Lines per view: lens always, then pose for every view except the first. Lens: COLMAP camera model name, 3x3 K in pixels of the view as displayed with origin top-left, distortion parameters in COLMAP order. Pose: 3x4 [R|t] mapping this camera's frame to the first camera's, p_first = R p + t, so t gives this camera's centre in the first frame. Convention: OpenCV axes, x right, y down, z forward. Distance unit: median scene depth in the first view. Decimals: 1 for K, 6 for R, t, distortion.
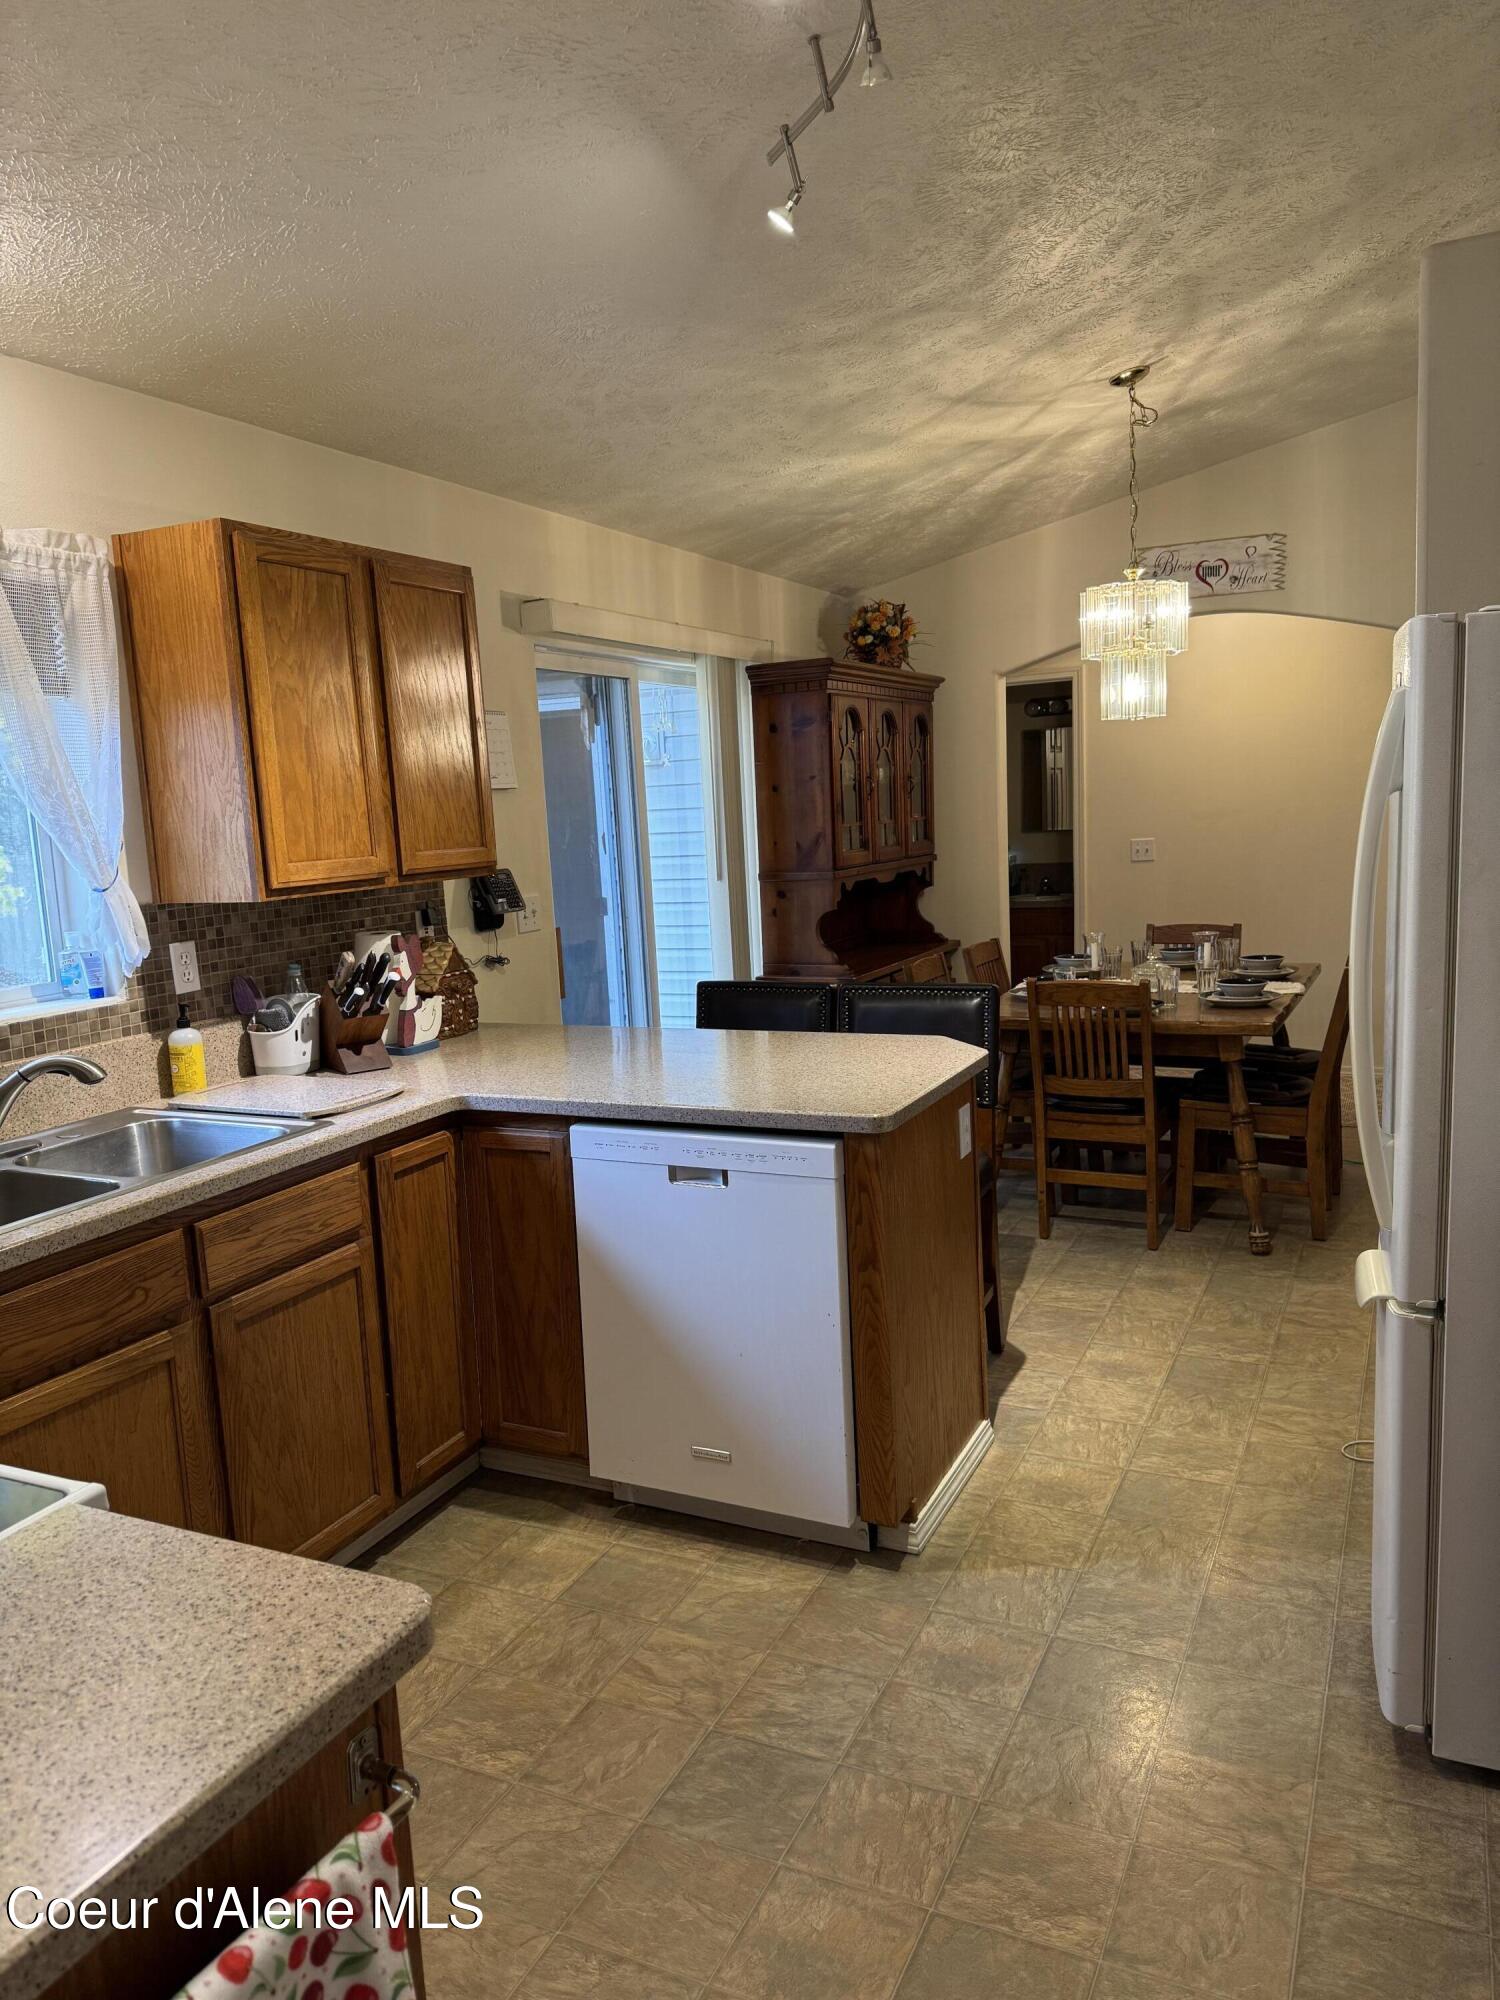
lens RADIAL K [[1399.1, 0, 752.6], [0, 1399.1, 1006.8], [0, 0, 1]] dist [0.137770, -0.245672]
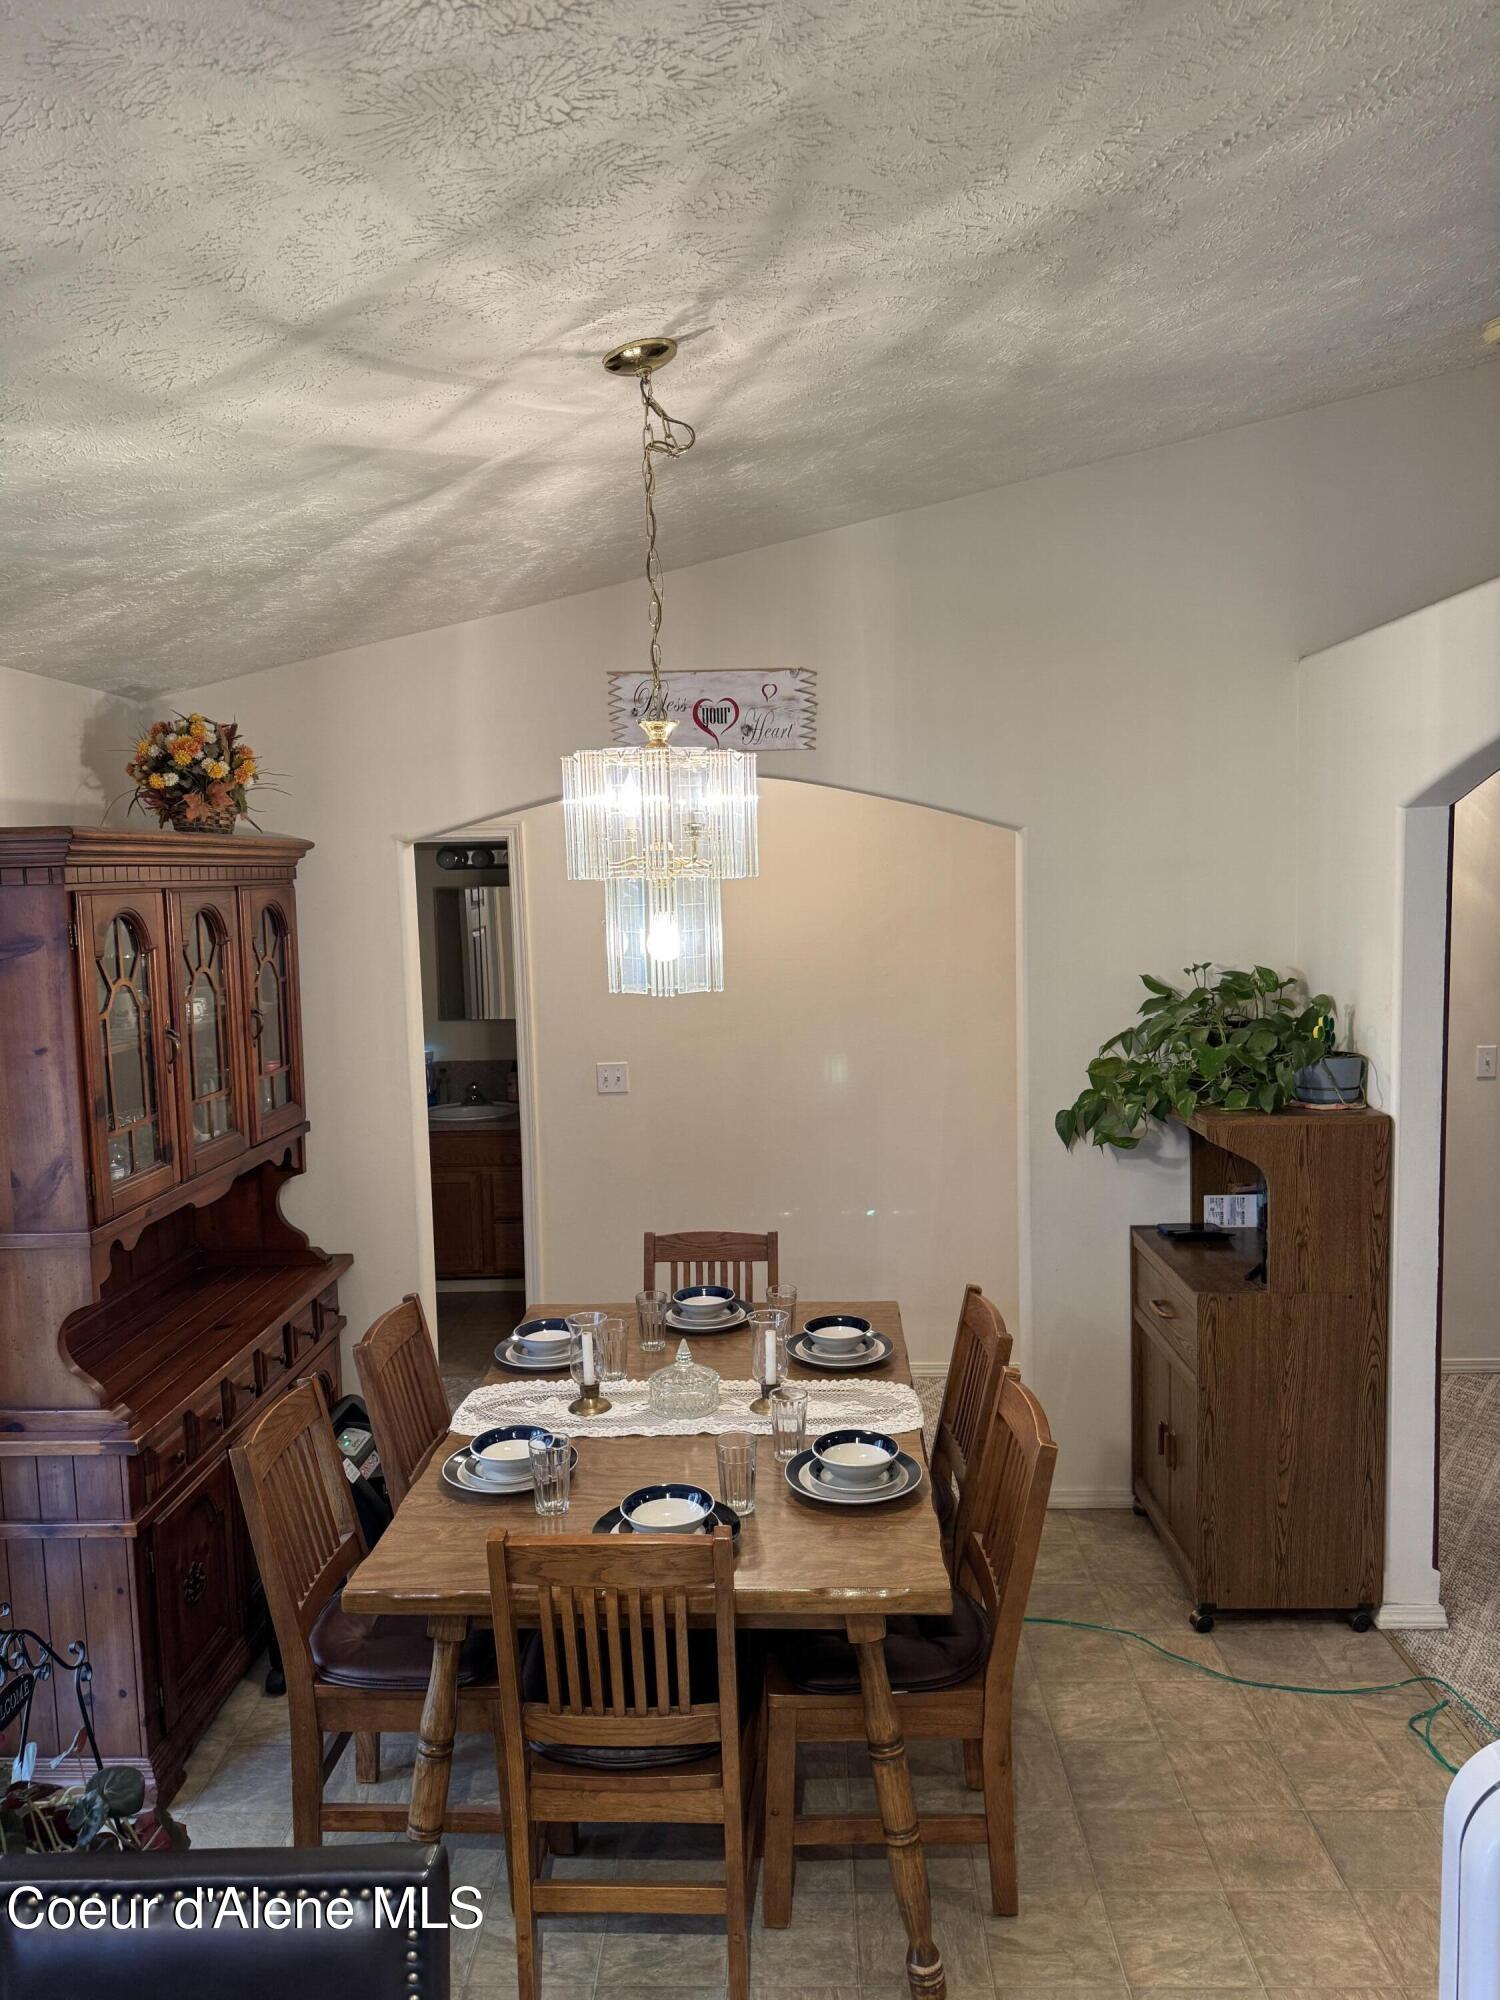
lens RADIAL K [[1399.1, 0, 752.6], [0, 1399.1, 1006.8], [0, 0, 1]] dist [0.137770, -0.245672]
pose [[0.914060, -0.015866, 0.405269, 0.071688], [0.041303, 0.997681, -0.054098, -0.144931], [-0.403471, 0.066188, 0.912595, 0.434298]]
